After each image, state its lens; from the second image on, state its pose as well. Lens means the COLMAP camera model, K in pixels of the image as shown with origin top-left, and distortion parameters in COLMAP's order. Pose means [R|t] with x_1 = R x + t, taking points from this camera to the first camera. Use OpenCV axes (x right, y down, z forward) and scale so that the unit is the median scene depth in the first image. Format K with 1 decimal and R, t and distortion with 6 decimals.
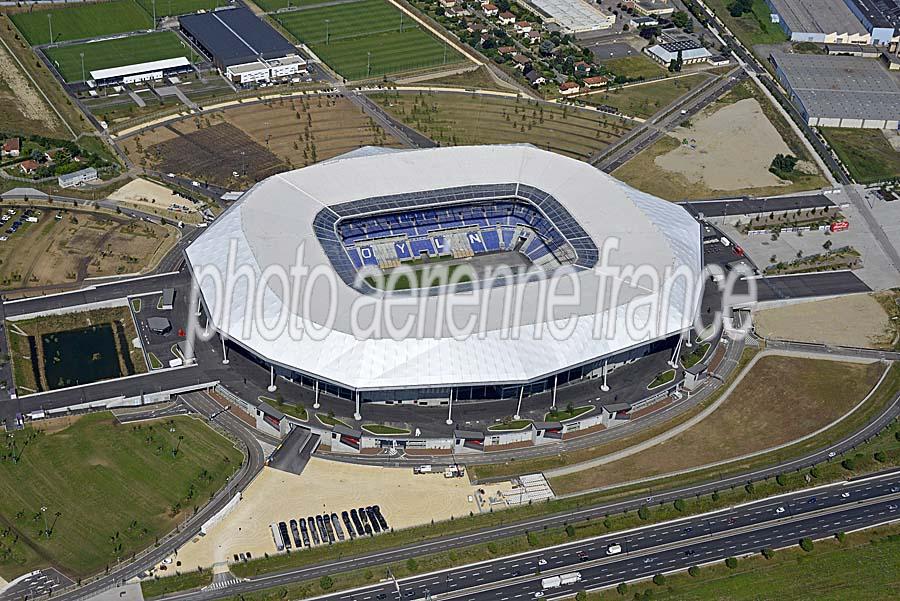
lens RADIAL K [[1328.6, 0, 450.0], [0, 1328.6, 300.5], [0, 0, 1]] dist [-0.036533, 0.038989]
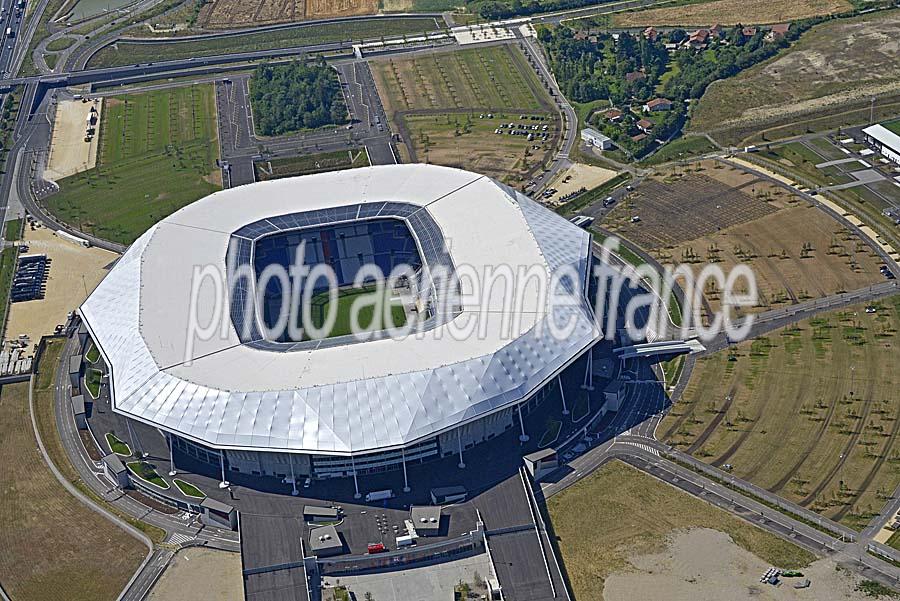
lens RADIAL K [[1583.0, 0, 450.0], [0, 1583.0, 300.5], [0, 0, 1]] dist [-0.030050, -0.042019]
pose [[-0.197799, 0.423919, -0.883837, 0.859915], [-0.474882, 0.747340, 0.464726, -0.516125], [0.857533, 0.511641, 0.053488, 0.941713]]
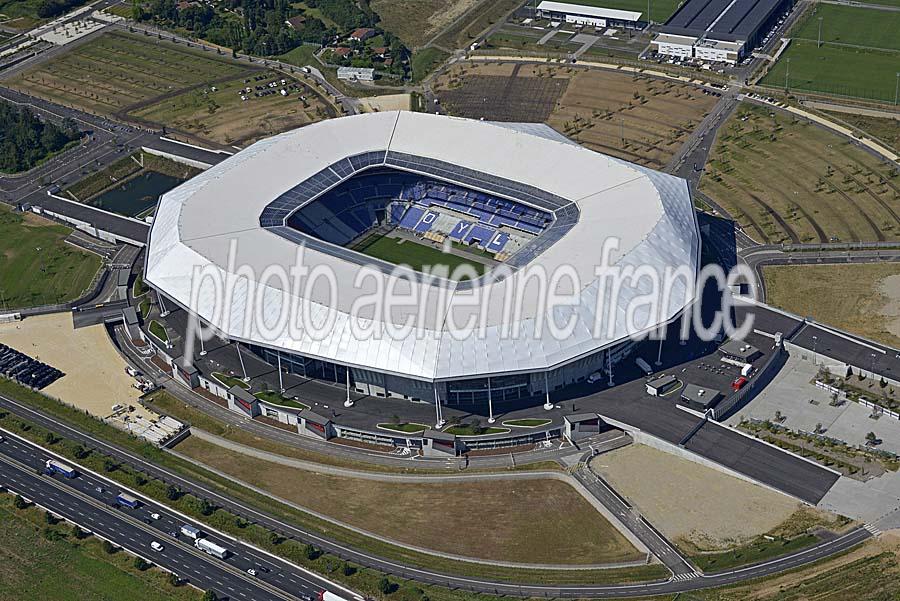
lens RADIAL K [[1679.3, 0, 450.0], [0, 1679.3, 300.5], [0, 0, 1]] dist [-0.051546, 0.095180]
pose [[0.539996, 0.350795, -0.765080, 0.837829], [-0.378713, 0.913056, 0.151345, -0.162192], [0.751652, 0.208020, 0.625897, 0.294265]]
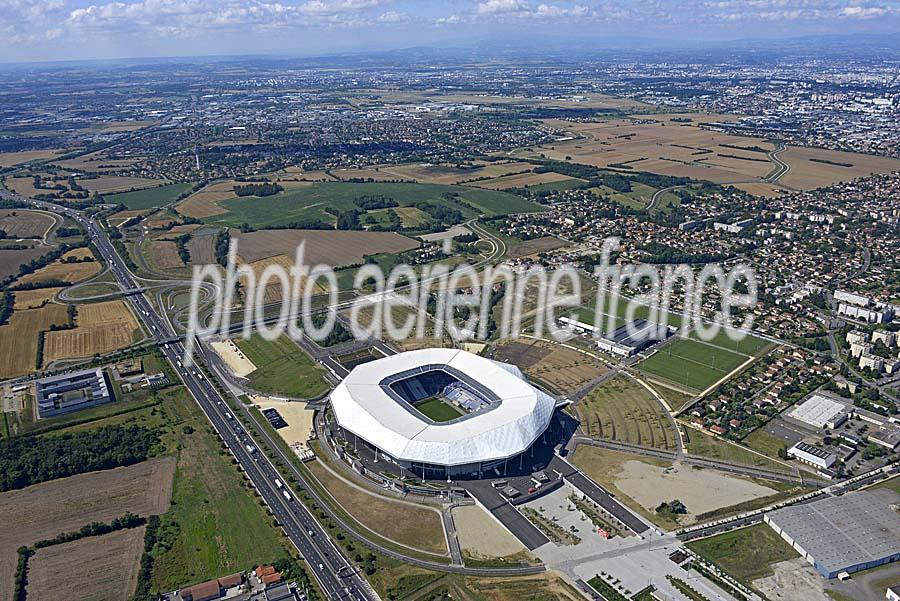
lens RADIAL K [[707.2, 0, 450.0], [0, 707.2, 300.5], [0, 0, 1]] dist [-0.045832, 0.000354]
pose [[0.227835, 0.276321, -0.933669, 0.973988], [-0.503085, 0.854389, 0.130095, -0.312292], [0.833665, 0.440075, 0.333673, 0.519974]]
